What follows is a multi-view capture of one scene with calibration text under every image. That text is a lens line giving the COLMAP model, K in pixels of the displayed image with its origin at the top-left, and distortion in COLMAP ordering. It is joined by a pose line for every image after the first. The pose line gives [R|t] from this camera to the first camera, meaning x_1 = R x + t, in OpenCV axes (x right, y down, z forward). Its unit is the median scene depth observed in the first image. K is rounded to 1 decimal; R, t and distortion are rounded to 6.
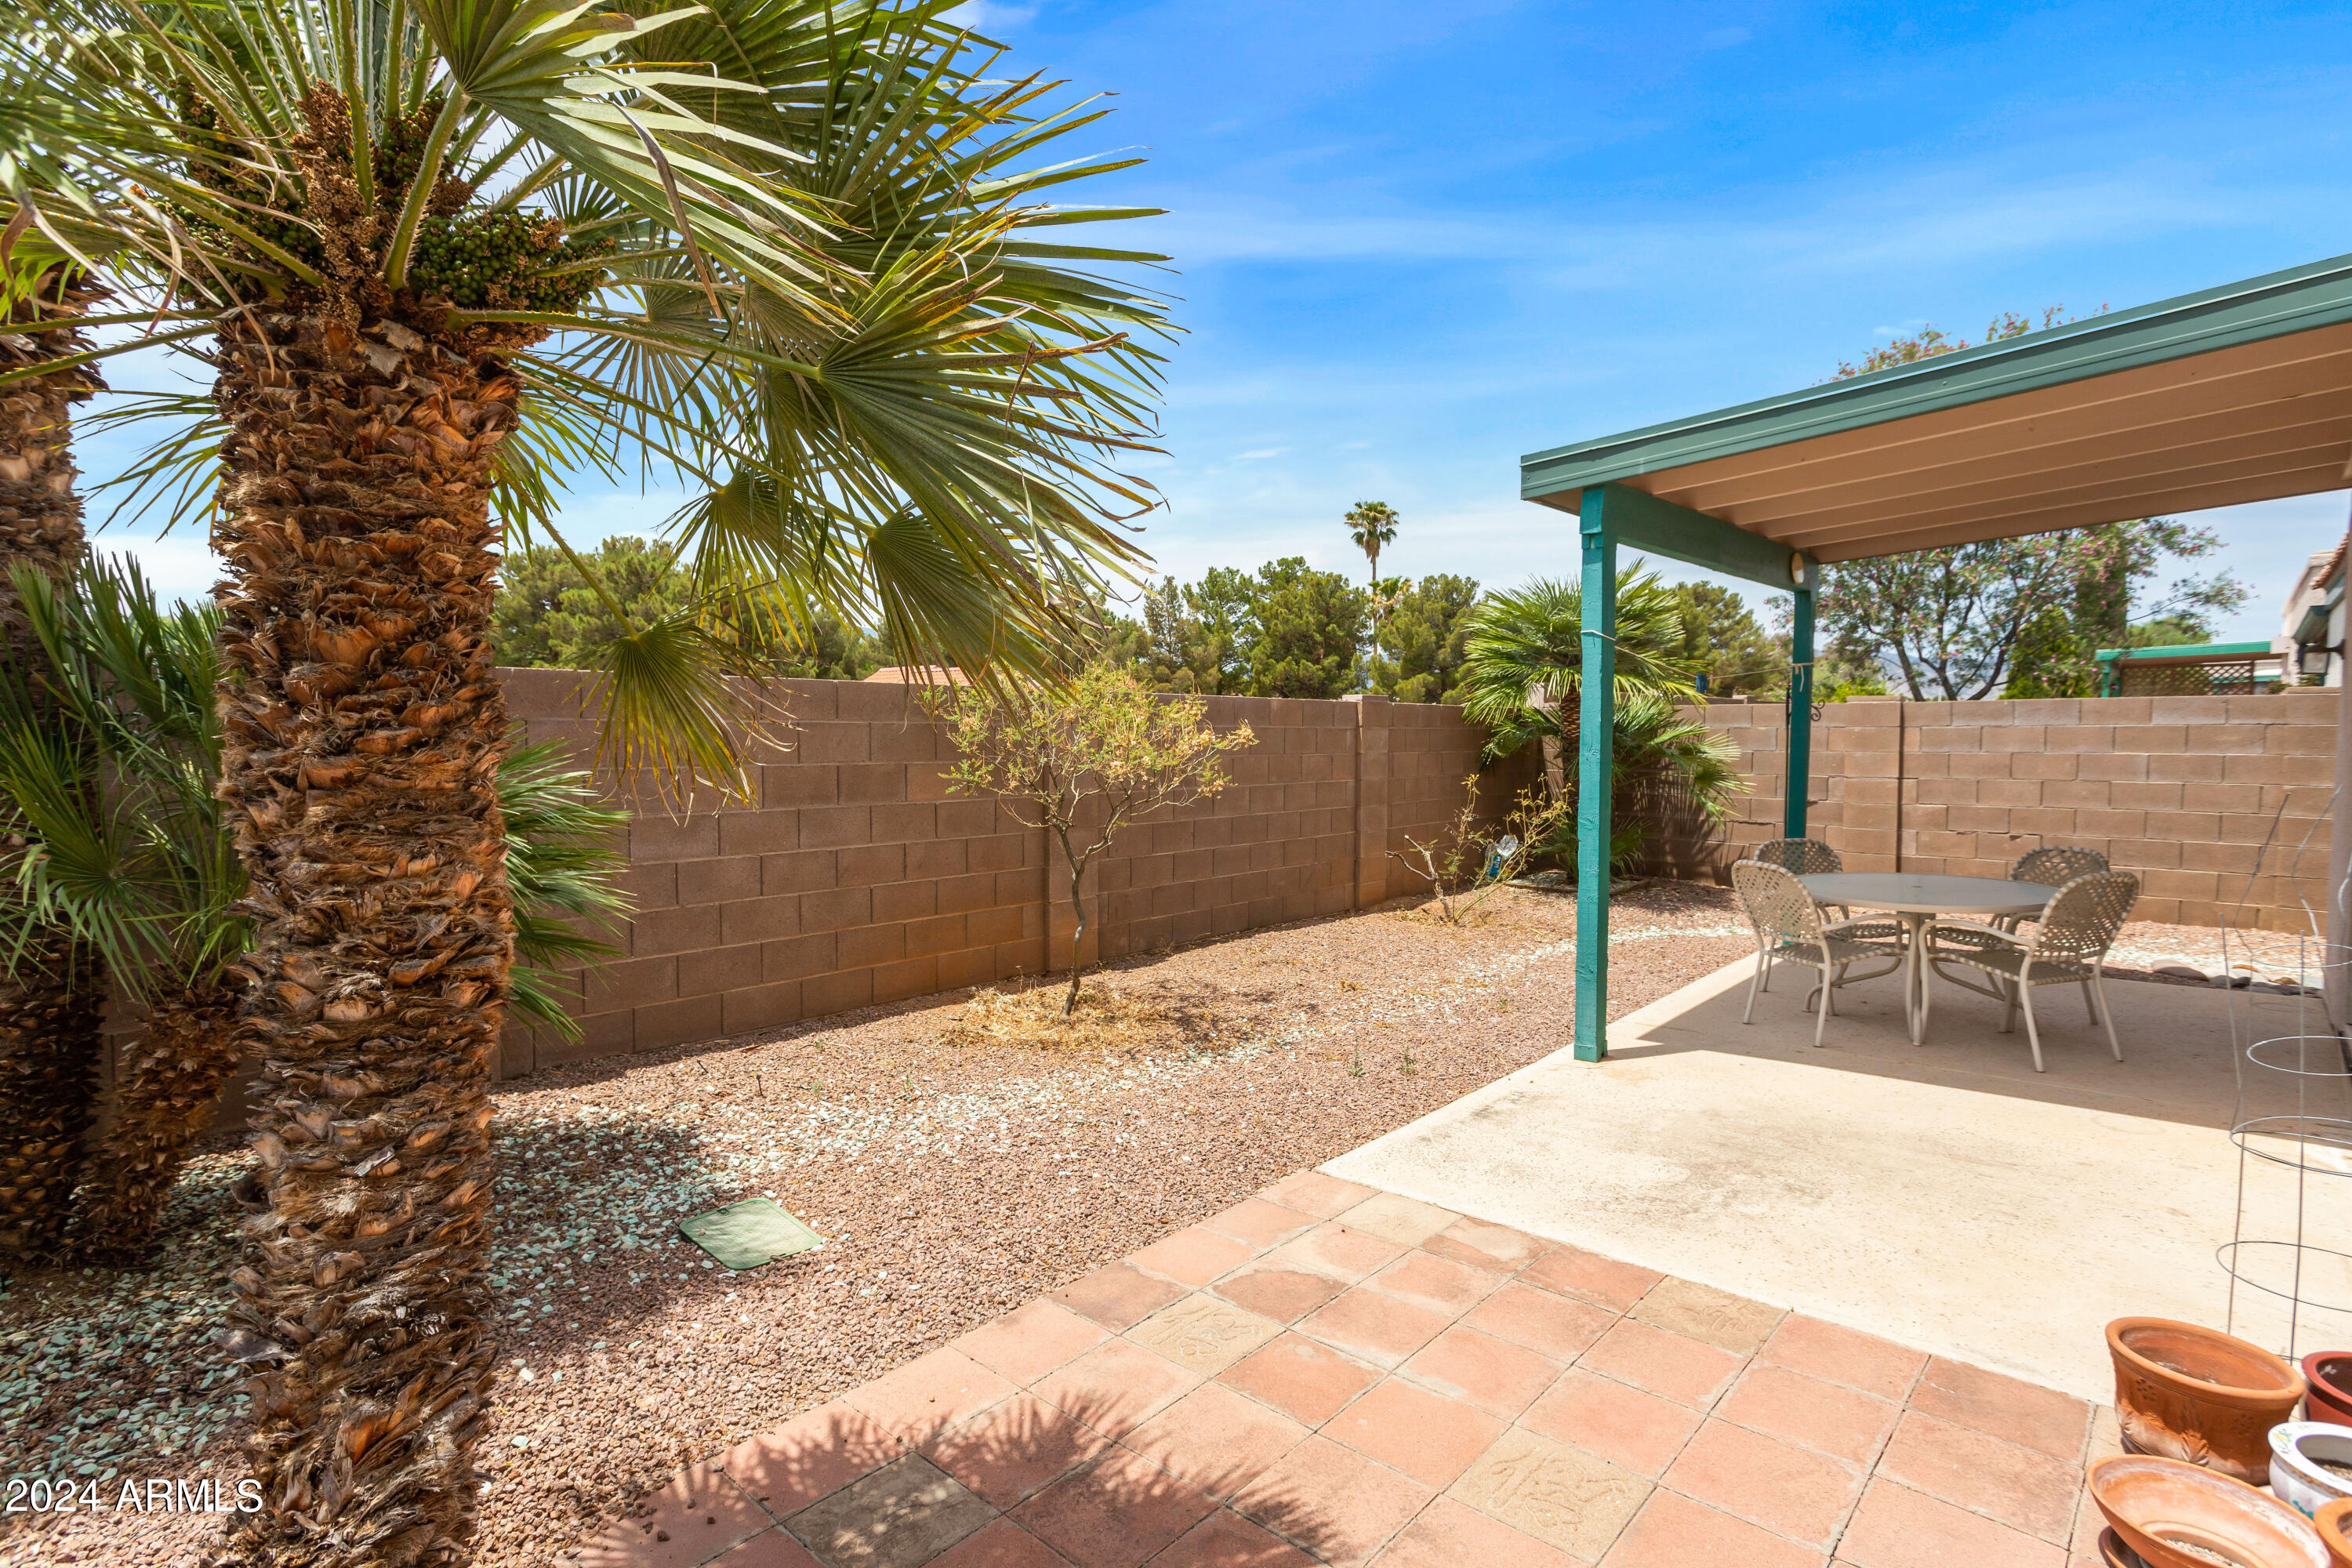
lens RADIAL K [[1132.8, 0, 1170.5], [0, 1132.8, 792.9], [0, 0, 1]] dist [0.000416, 0.002301]
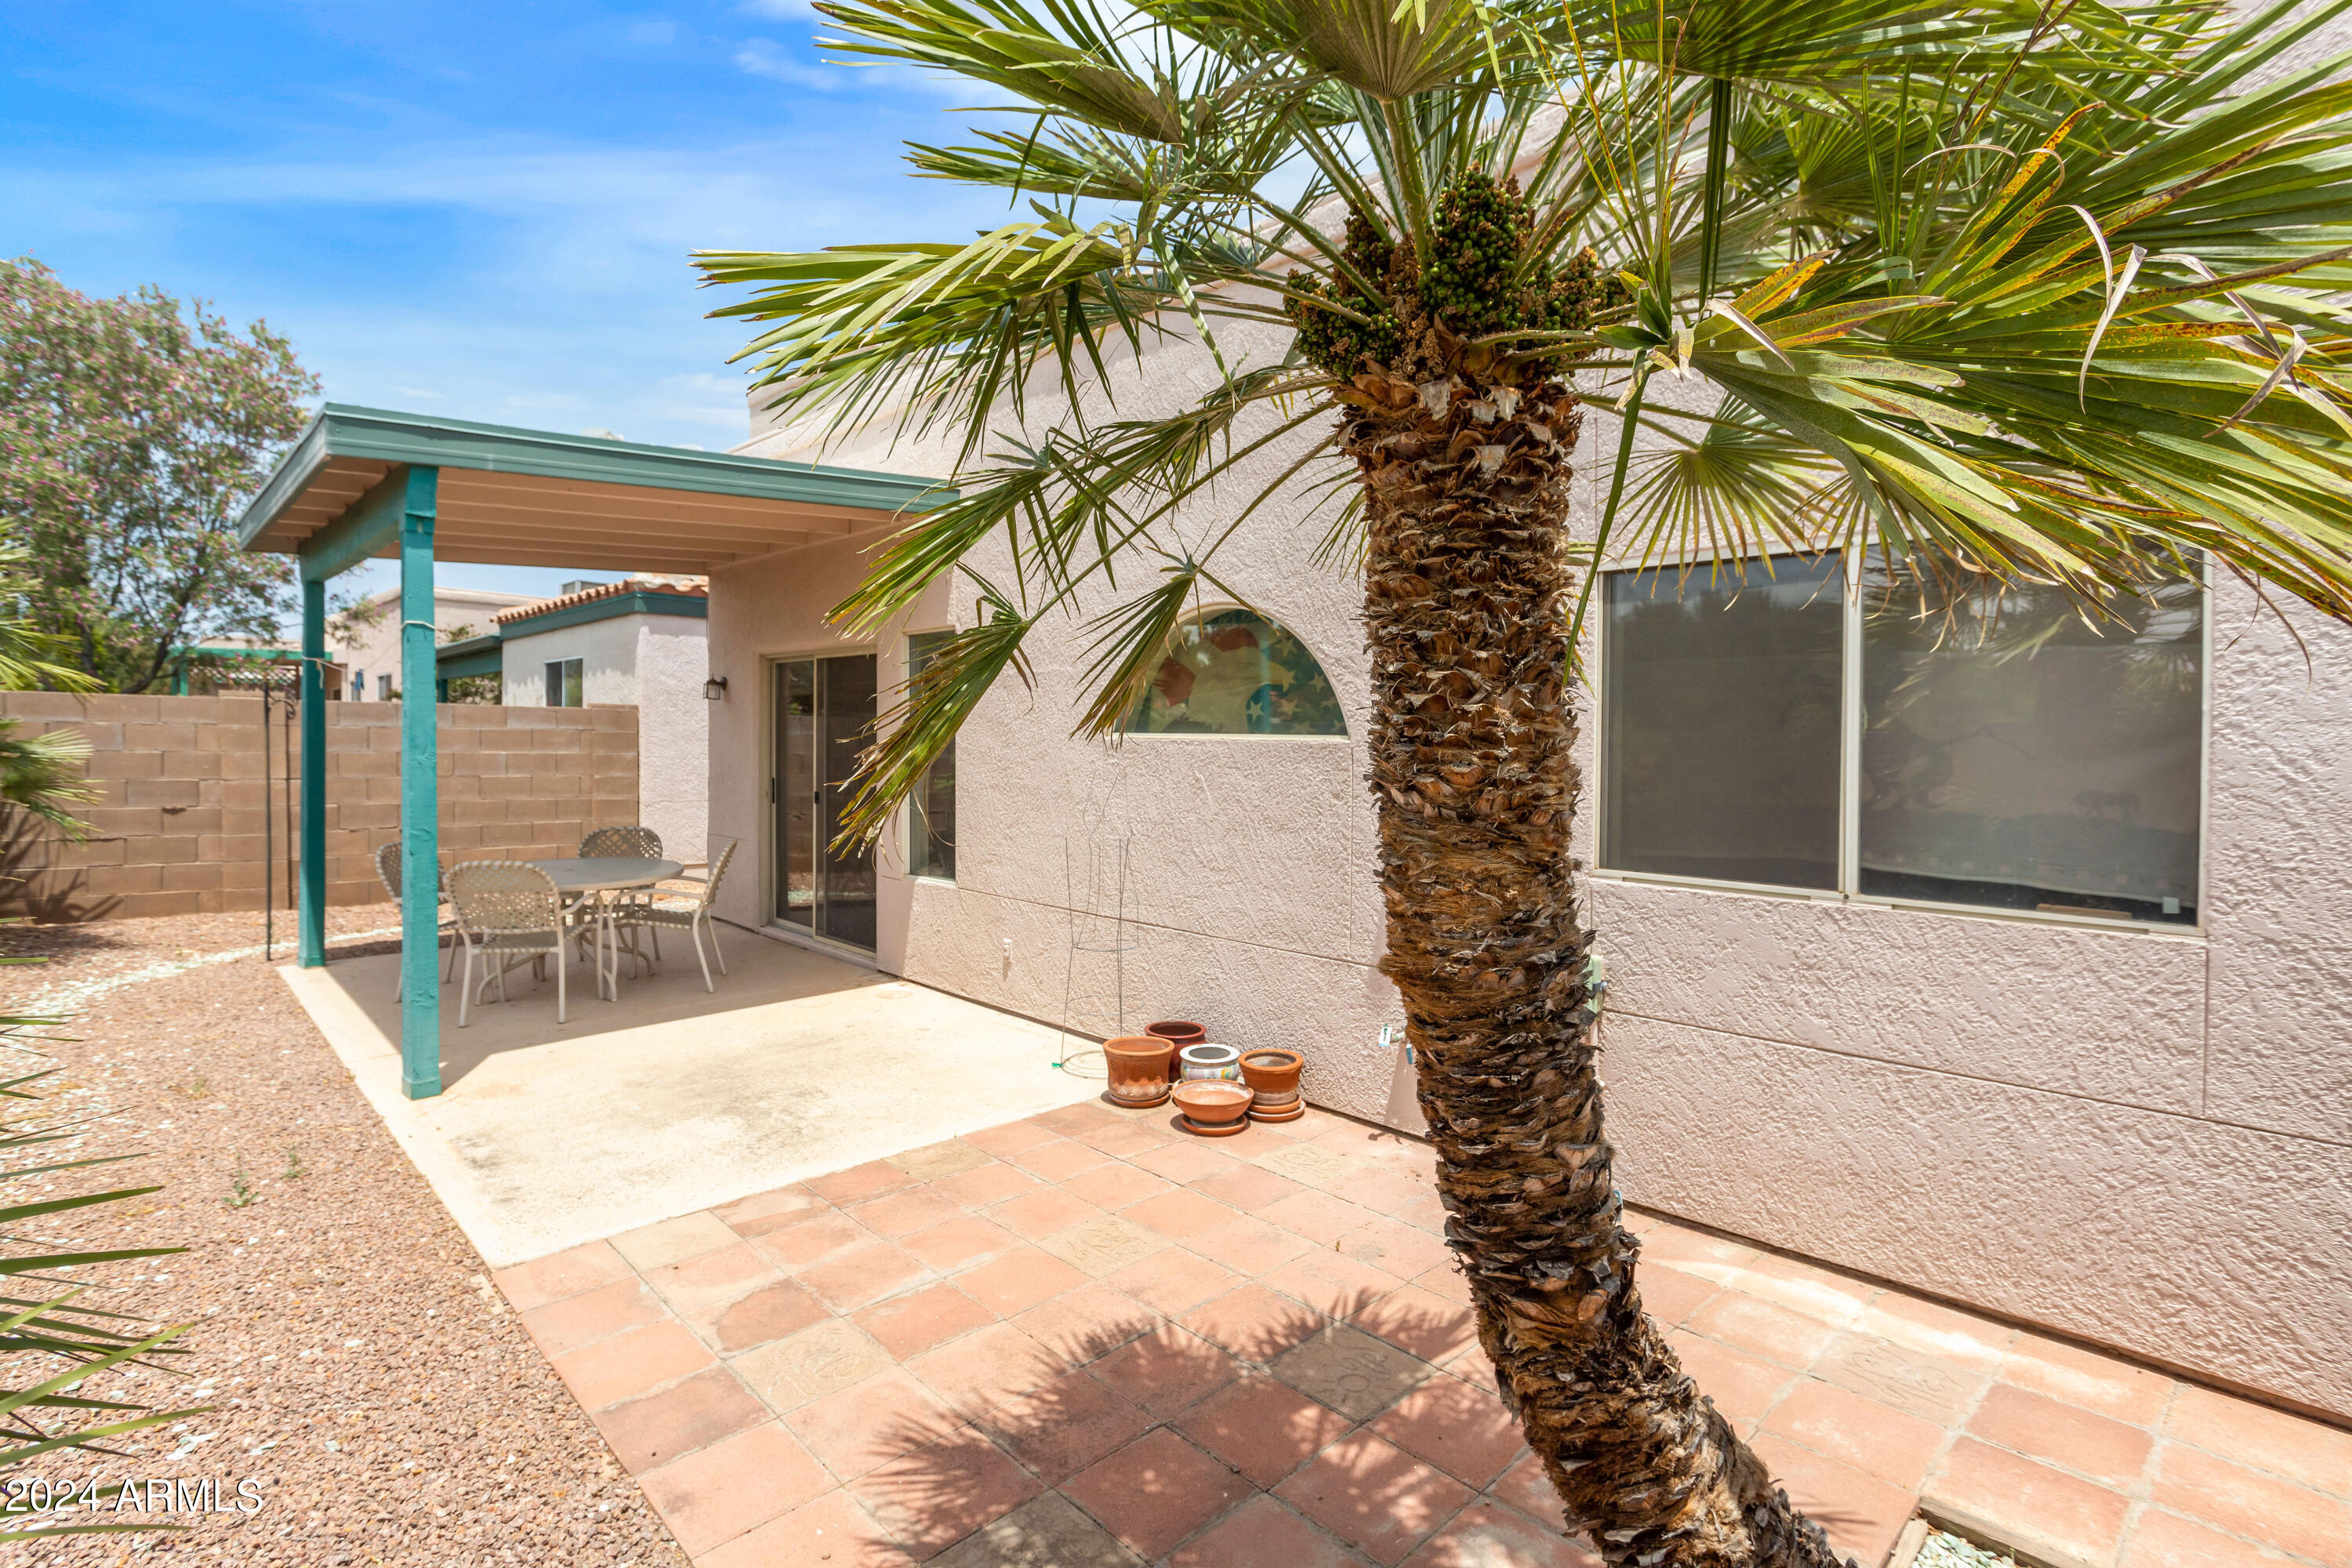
lens RADIAL K [[1132.8, 0, 1170.5], [0, 1132.8, 771.1], [0, 0, 1]] dist [0.000416, 0.002301]
pose [[0.072557, -0.023467, 0.997088, -0.841081], [0.036879, 0.999103, 0.020830, -0.038443], [-0.996682, 0.035260, 0.073358, 0.558559]]
